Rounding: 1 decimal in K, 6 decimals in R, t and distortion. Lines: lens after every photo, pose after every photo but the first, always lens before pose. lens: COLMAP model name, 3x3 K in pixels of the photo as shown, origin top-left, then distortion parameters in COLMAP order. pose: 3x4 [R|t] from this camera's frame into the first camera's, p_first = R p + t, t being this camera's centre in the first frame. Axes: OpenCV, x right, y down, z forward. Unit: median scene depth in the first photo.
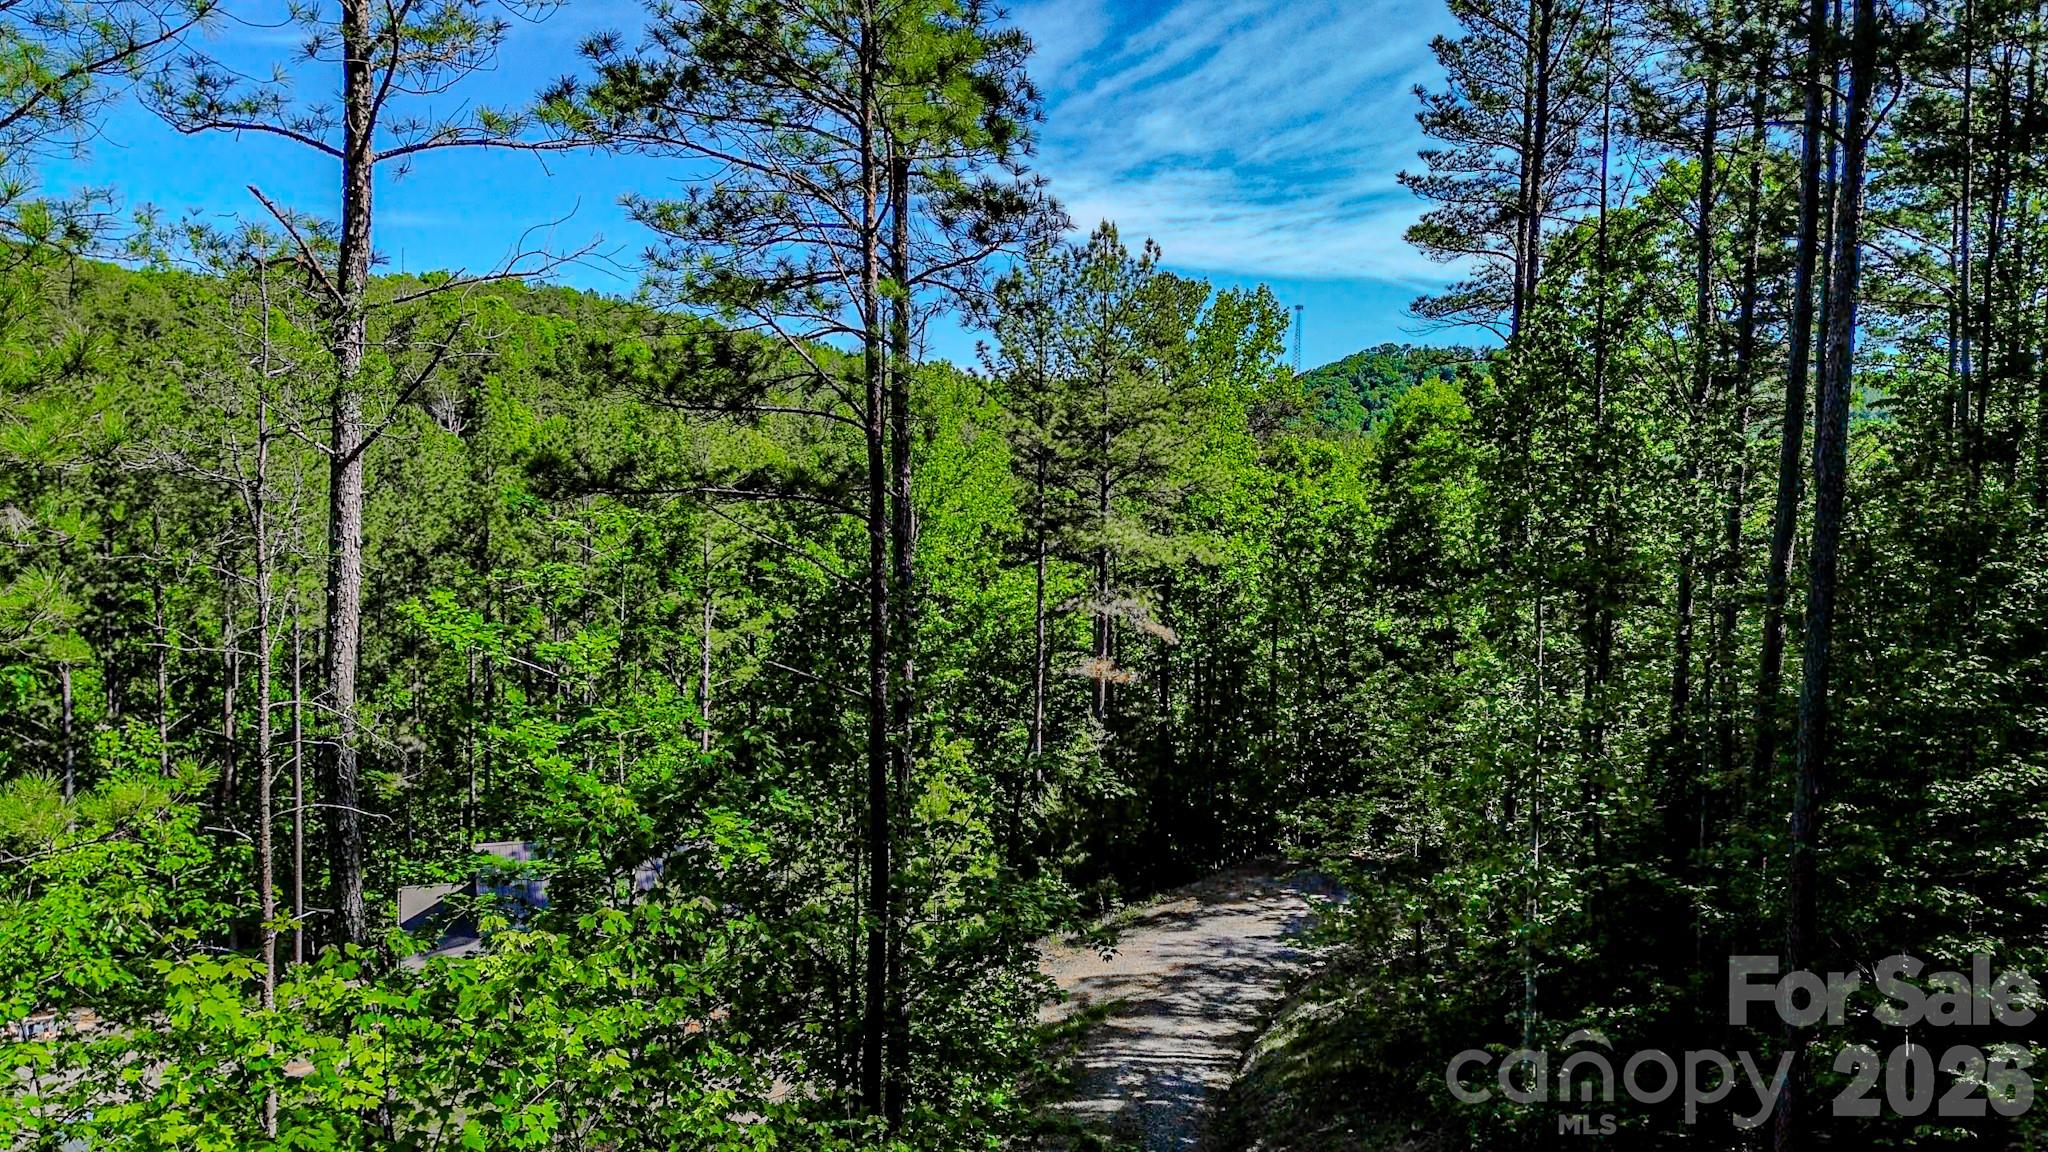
lens RADIAL K [[1438.1, 0, 1044.4], [0, 1438.1, 578.7], [0, 0, 1]] dist [0.058892, -0.063567]
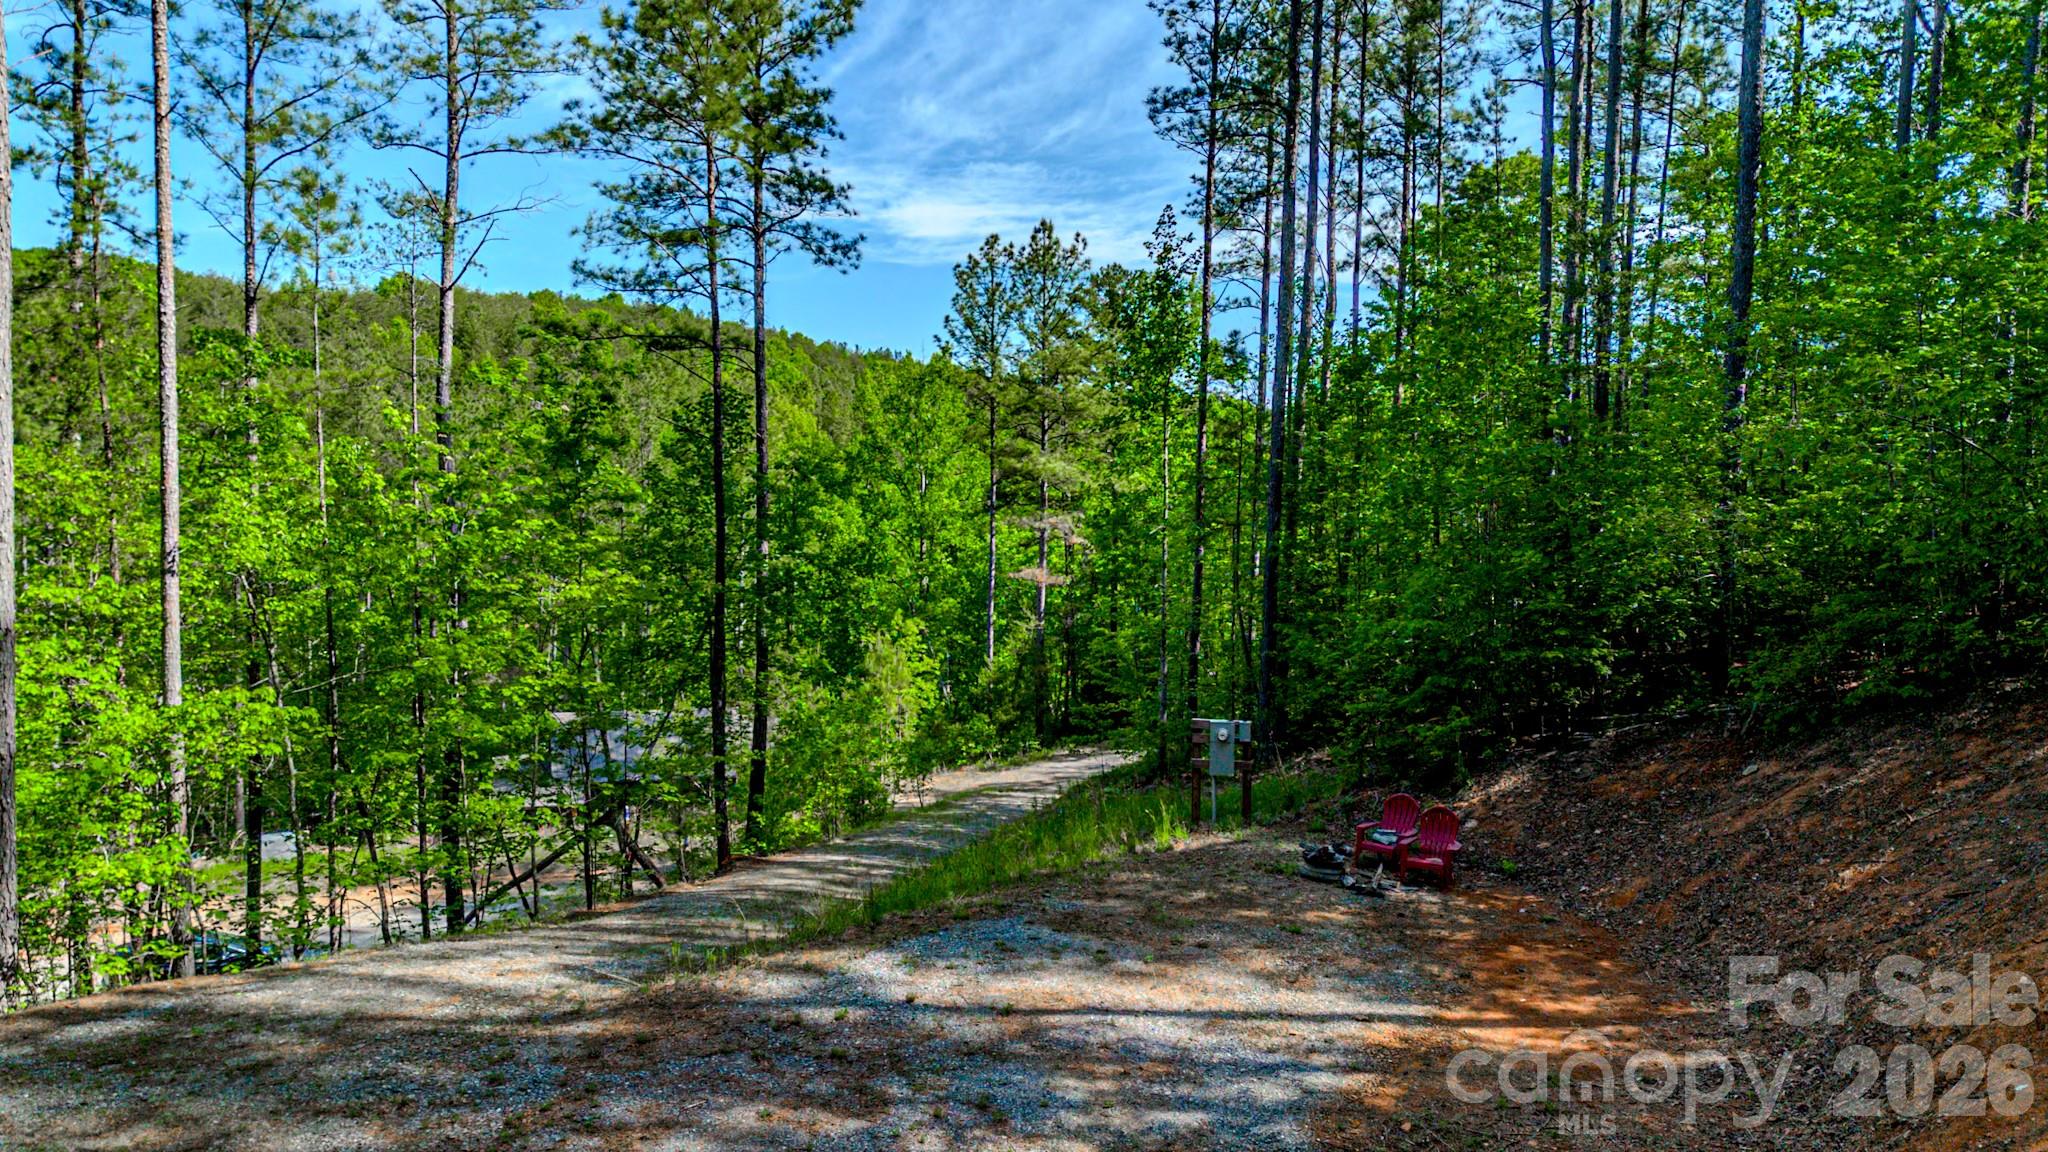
lens RADIAL K [[1438.1, 0, 1028.0], [0, 1438.1, 573.3], [0, 0, 1]] dist [0.058892, -0.063567]
pose [[0.997203, 0.003185, -0.074668, 0.407350], [-0.004437, 0.999852, -0.016617, 0.269254], [0.074604, 0.016901, 0.997070, -0.811185]]
